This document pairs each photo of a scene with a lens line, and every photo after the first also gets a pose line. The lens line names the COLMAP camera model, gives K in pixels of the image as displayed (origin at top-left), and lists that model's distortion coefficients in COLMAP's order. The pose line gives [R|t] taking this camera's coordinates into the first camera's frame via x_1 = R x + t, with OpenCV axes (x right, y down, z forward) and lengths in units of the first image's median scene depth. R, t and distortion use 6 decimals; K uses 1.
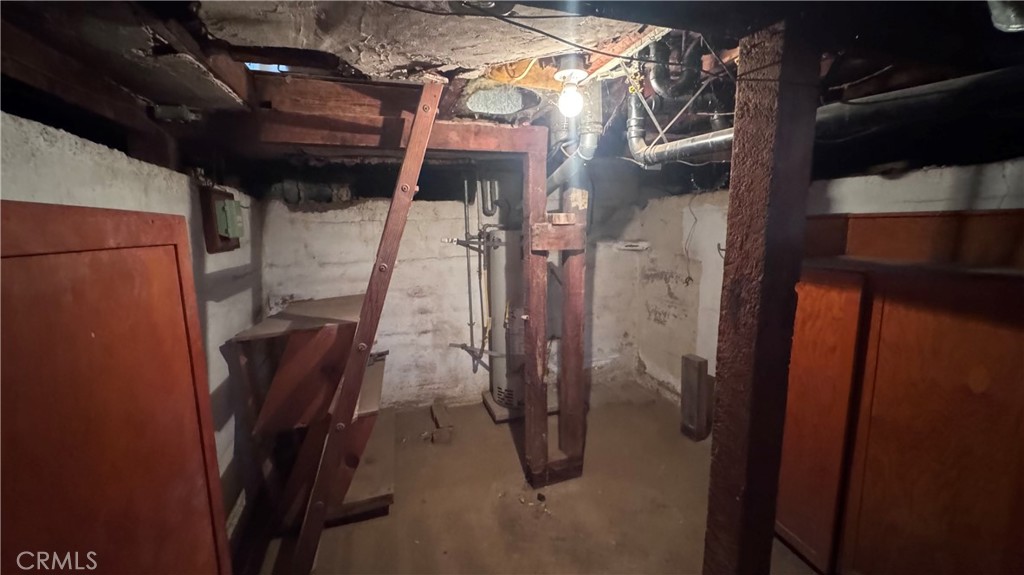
lens RADIAL K [[396.4, 0, 512.0], [0, 396.4, 287.5], [0, 0, 1]] dist [0.000095, 0.000012]
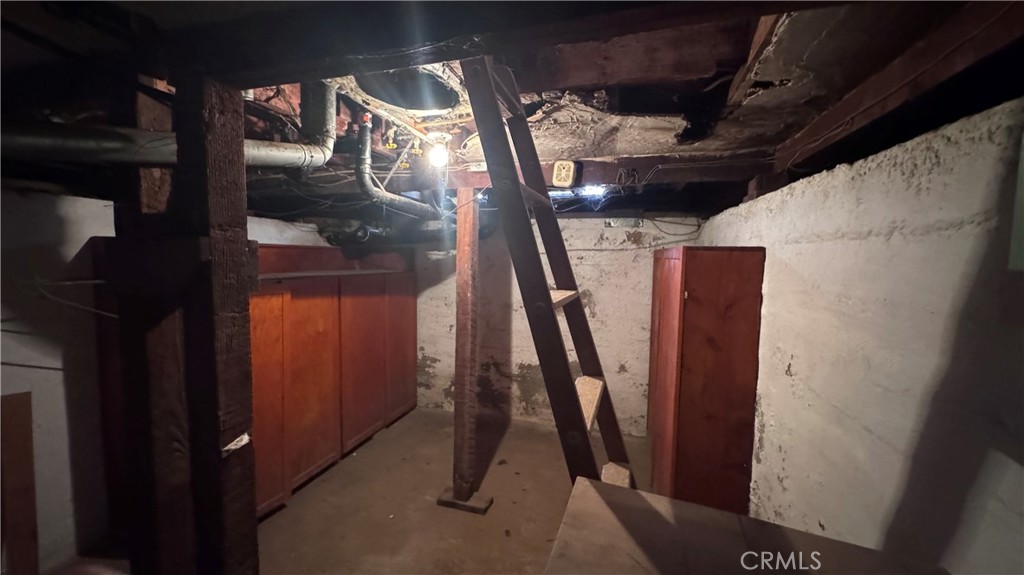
lens RADIAL K [[396.4, 0, 512.0], [0, 396.4, 287.5], [0, 0, 1]] dist [0.000095, 0.000012]
pose [[-0.818907, -0.037911, 0.572673, -0.626734], [0.082333, 0.979735, 0.182592, -0.201029], [-0.567990, 0.196676, -0.799191, 1.539084]]
